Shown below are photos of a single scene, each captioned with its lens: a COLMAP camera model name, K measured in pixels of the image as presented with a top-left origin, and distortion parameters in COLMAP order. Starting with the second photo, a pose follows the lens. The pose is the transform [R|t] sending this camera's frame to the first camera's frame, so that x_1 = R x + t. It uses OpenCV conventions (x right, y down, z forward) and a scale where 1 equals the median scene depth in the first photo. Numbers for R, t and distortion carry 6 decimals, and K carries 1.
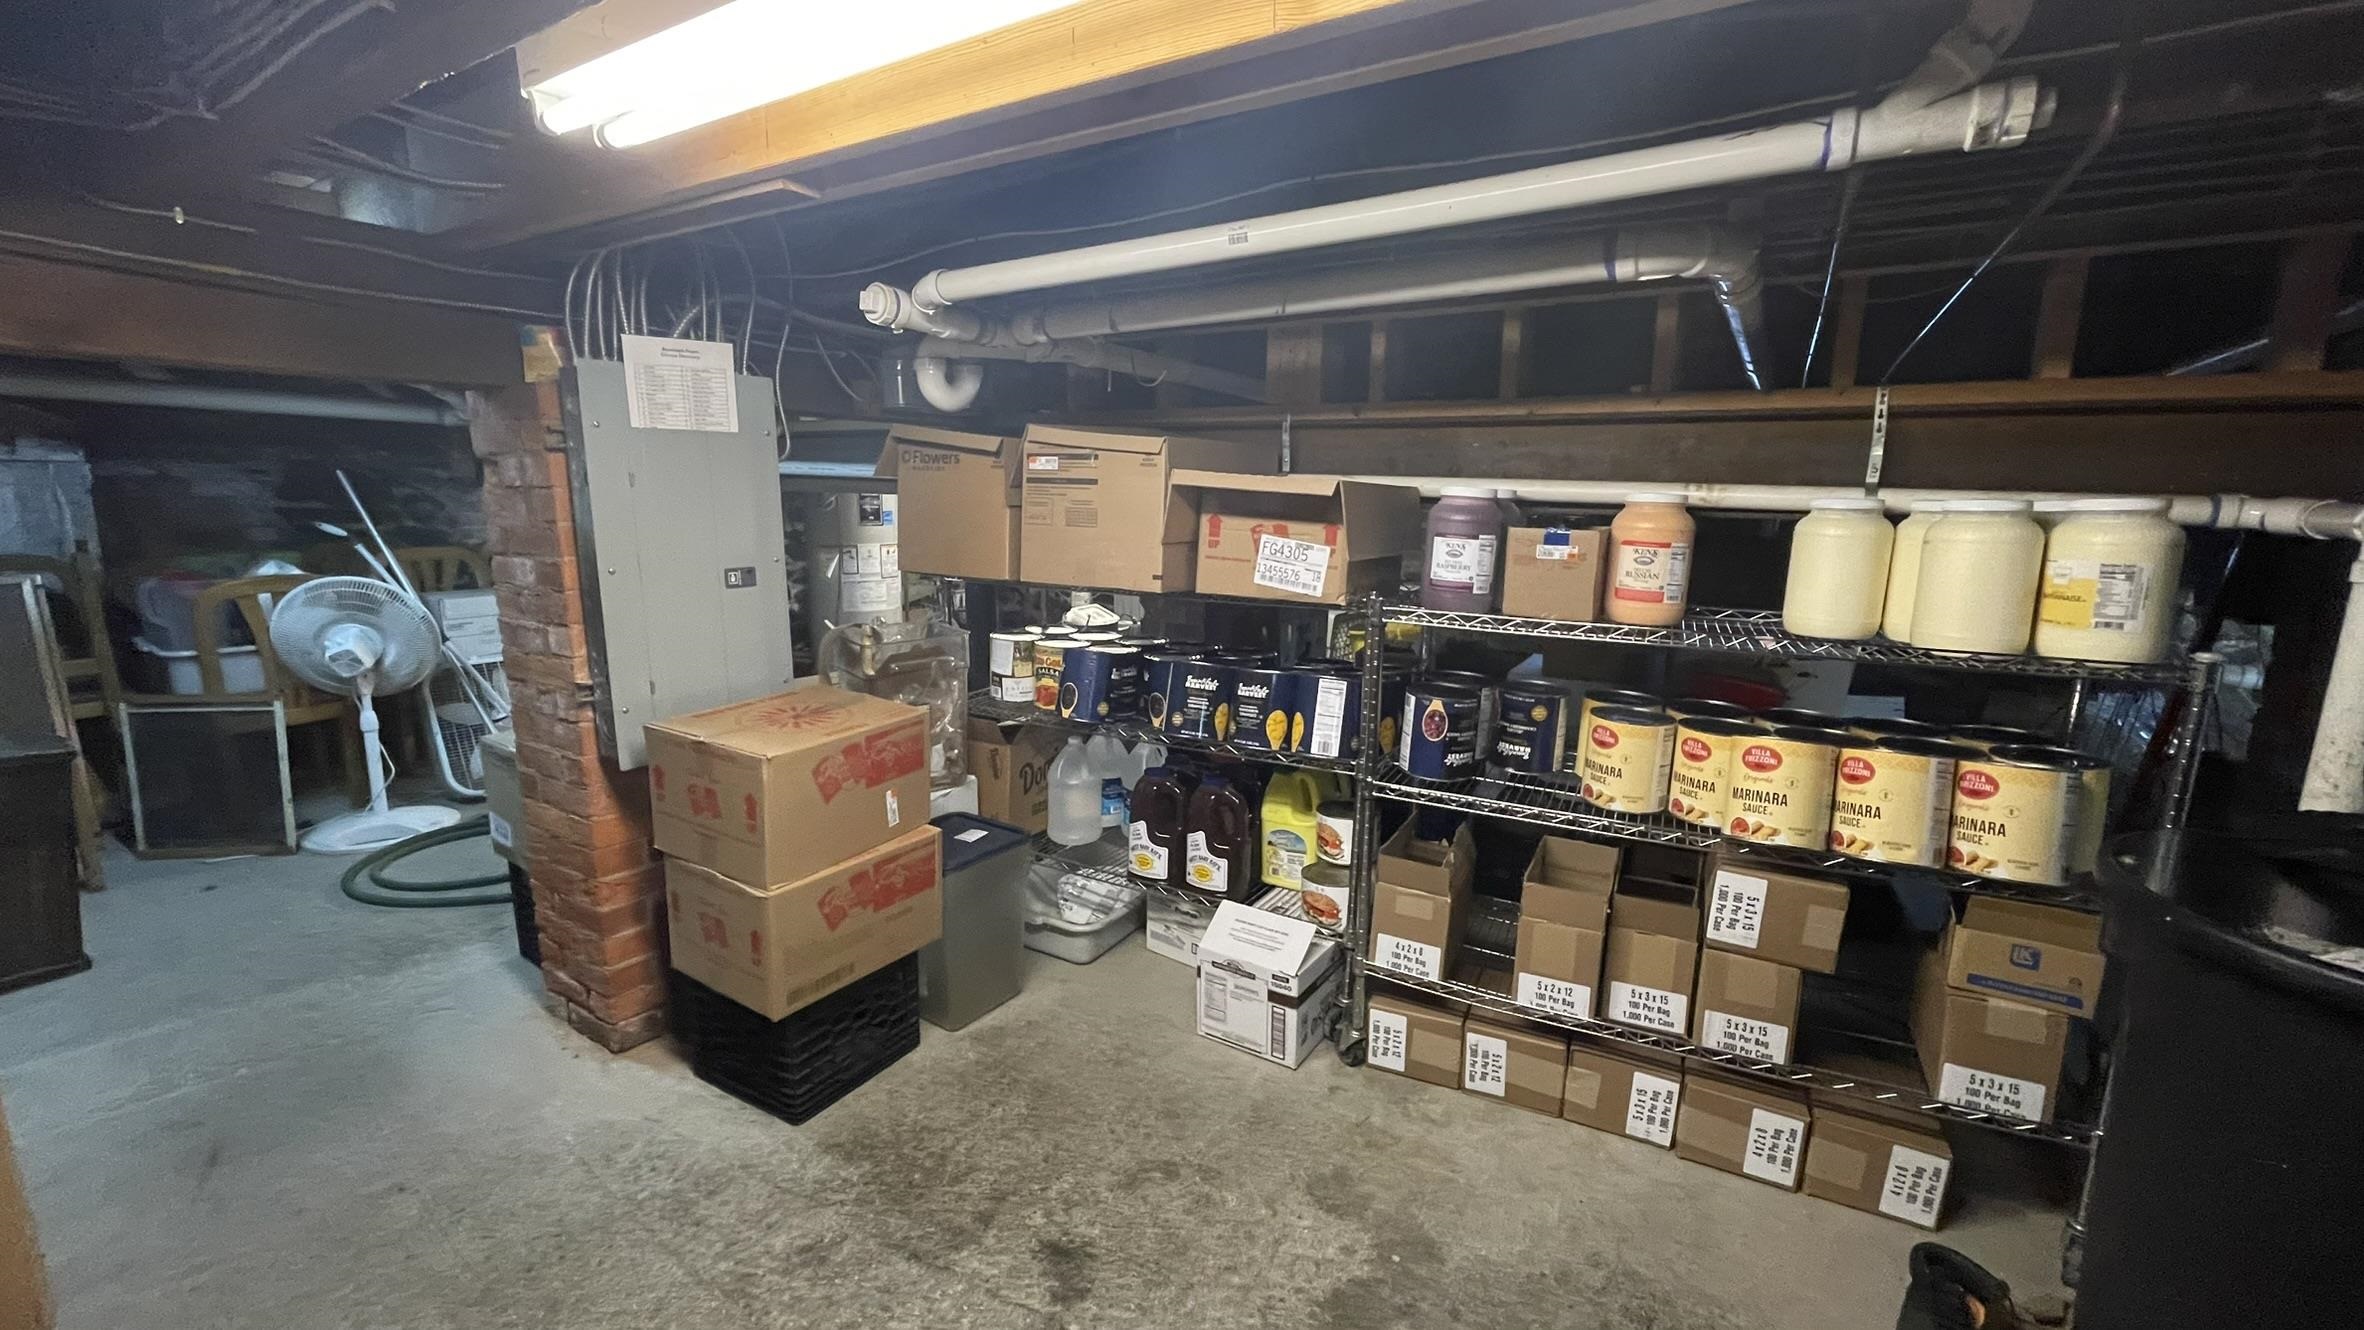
lens RADIAL K [[969.9, 0, 1182.0], [0, 969.9, 665.0], [0, 0, 1]] dist [-0.001075, 0.000050]
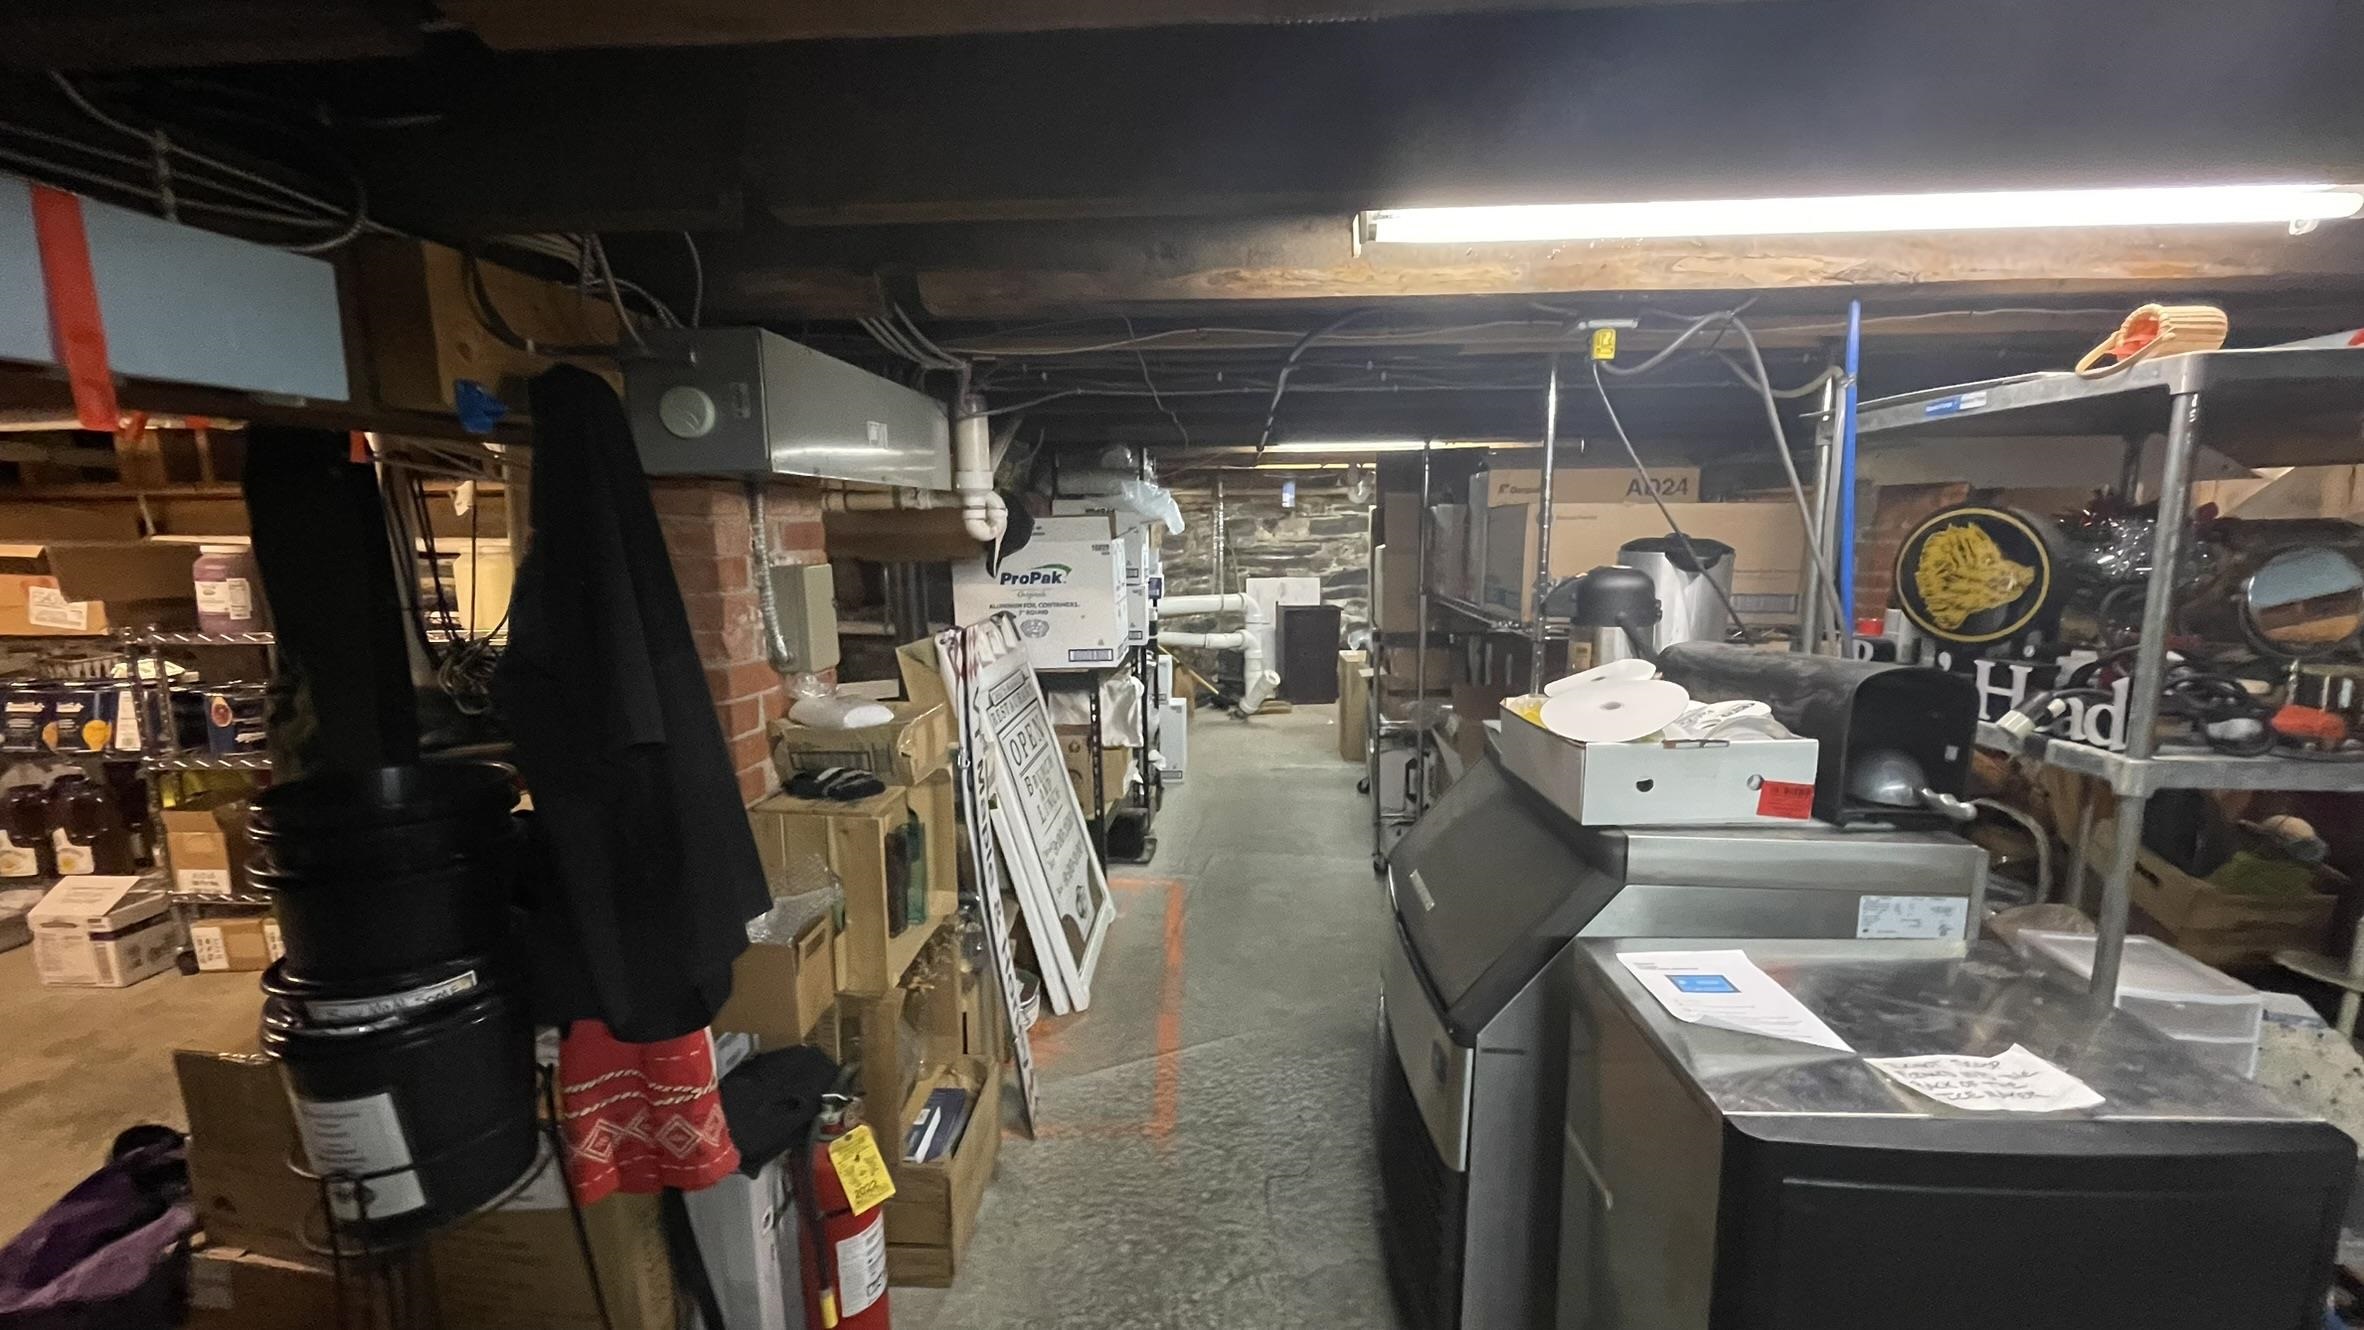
lens RADIAL K [[969.9, 0, 1182.0], [0, 969.9, 665.0], [0, 0, 1]] dist [-0.001075, 0.000050]
pose [[0.873824, -0.095613, 0.476750, 0.787872], [0.110992, 0.993813, -0.004122, 0.145686], [-0.473406, 0.056517, 0.879029, -0.864195]]
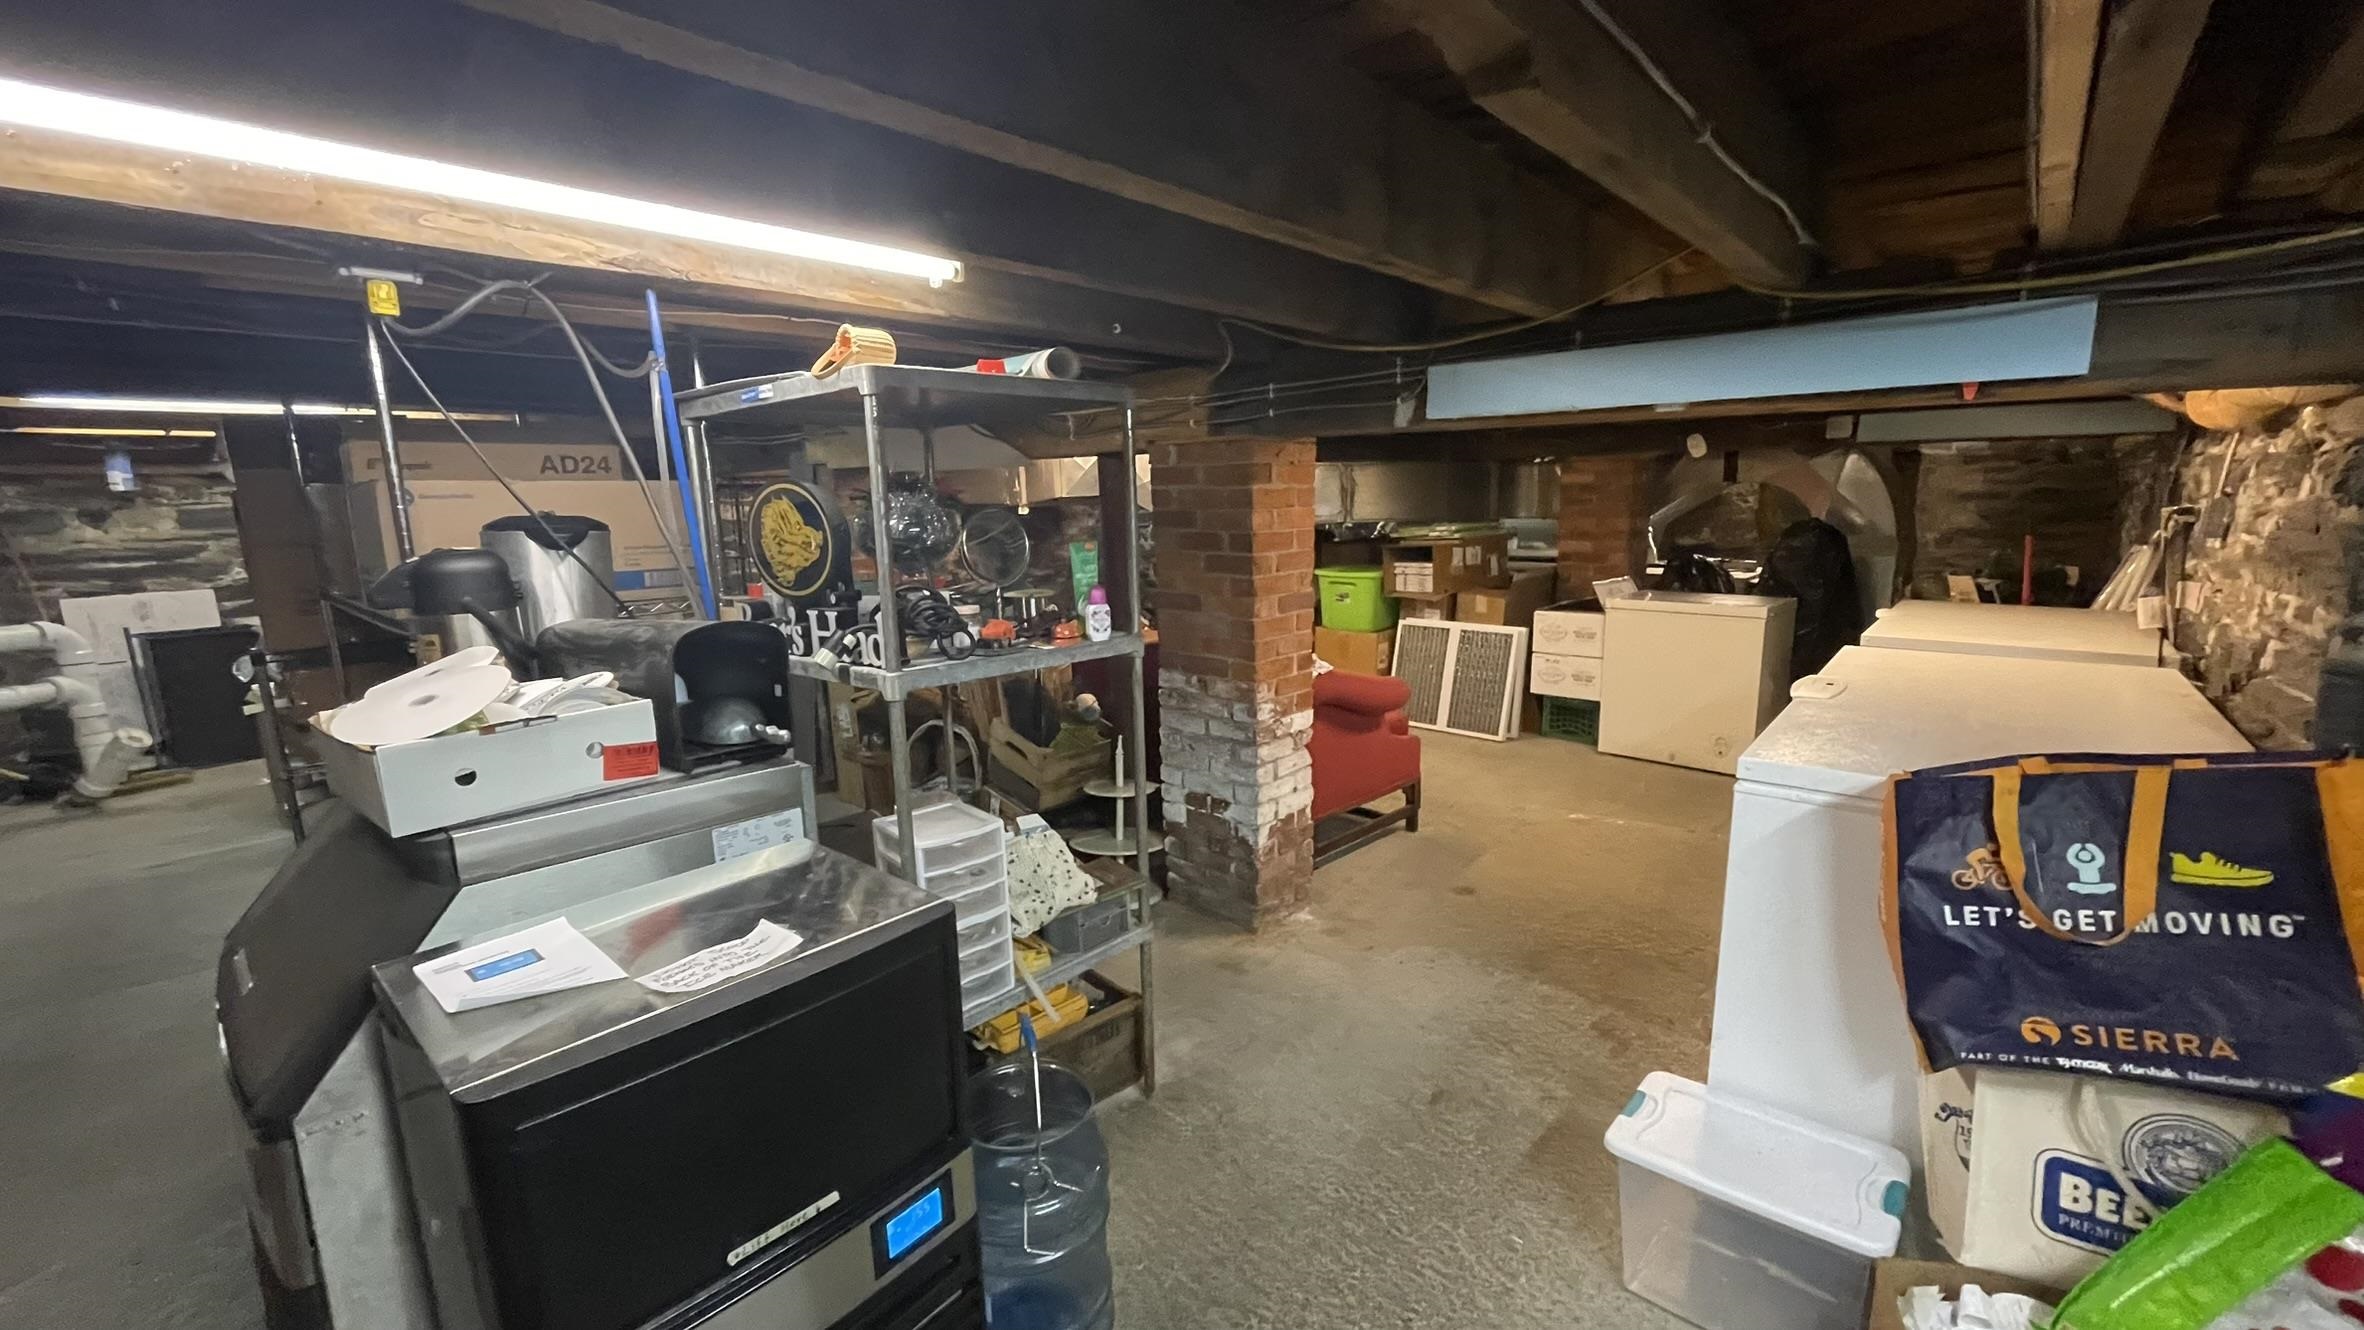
lens RADIAL K [[969.9, 0, 1182.0], [0, 969.9, 665.0], [0, 0, 1]] dist [-0.001075, 0.000050]
pose [[0.155857, -0.194523, 0.968437, 0.913698], [0.201039, 0.966144, 0.161708, 0.211362], [-0.967105, 0.169491, 0.189687, -1.112526]]
